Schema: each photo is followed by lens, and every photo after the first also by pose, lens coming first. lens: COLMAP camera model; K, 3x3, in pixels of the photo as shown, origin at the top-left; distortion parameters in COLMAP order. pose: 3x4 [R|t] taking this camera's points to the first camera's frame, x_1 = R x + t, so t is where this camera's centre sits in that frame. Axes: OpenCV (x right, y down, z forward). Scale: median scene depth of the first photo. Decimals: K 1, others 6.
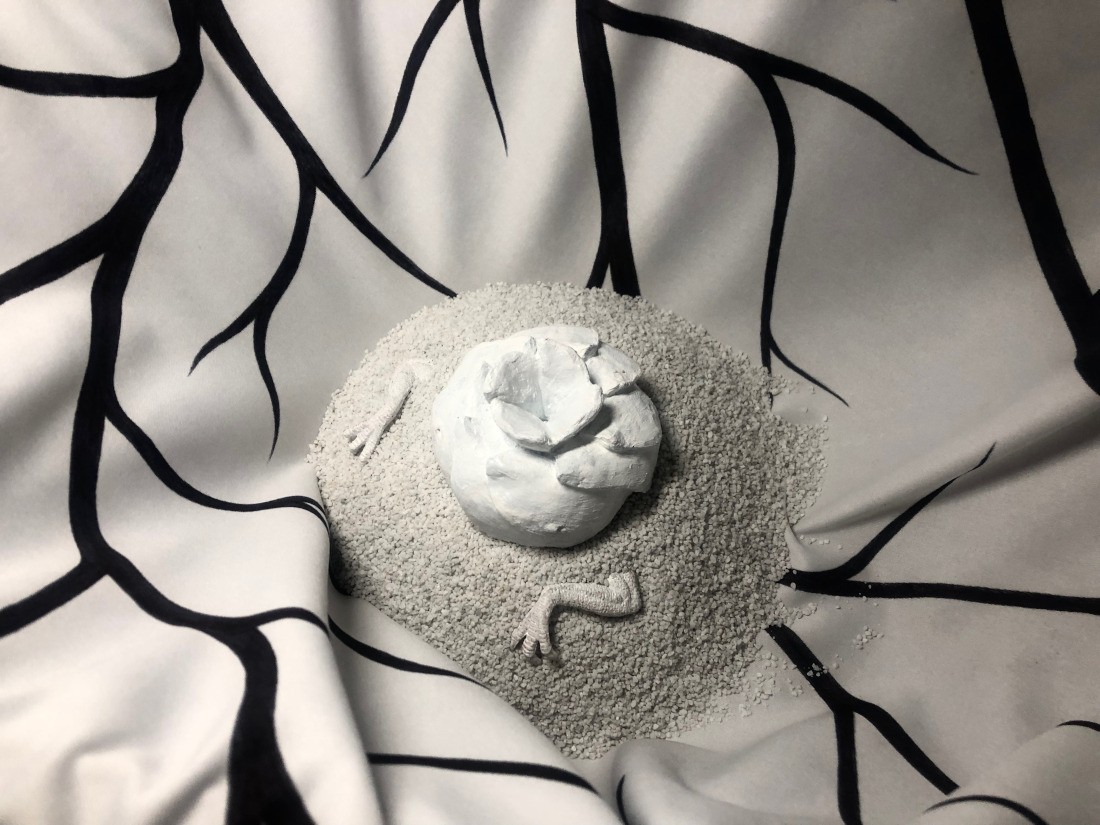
lens RADIAL K [[905.5, 0, 528.4], [0, 905.5, 411.3], [0, 0, 1]] dist [-0.008336, -0.003769]
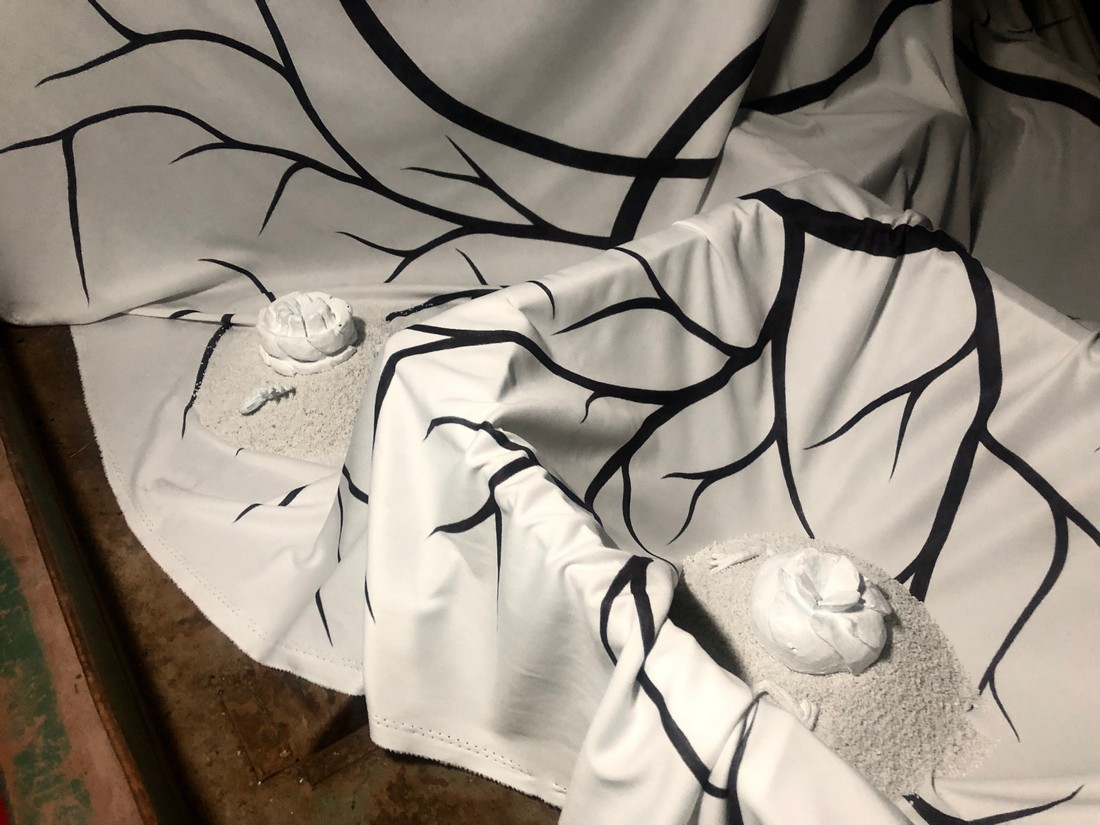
lens RADIAL K [[905.5, 0, 528.4], [0, 905.5, 411.3], [0, 0, 1]] dist [-0.008336, -0.003769]
pose [[0.745164, 0.467200, -0.475872, 0.231398], [-0.607081, 0.770572, -0.194092, 0.366732], [0.276014, 0.433523, 0.857831, -0.702059]]
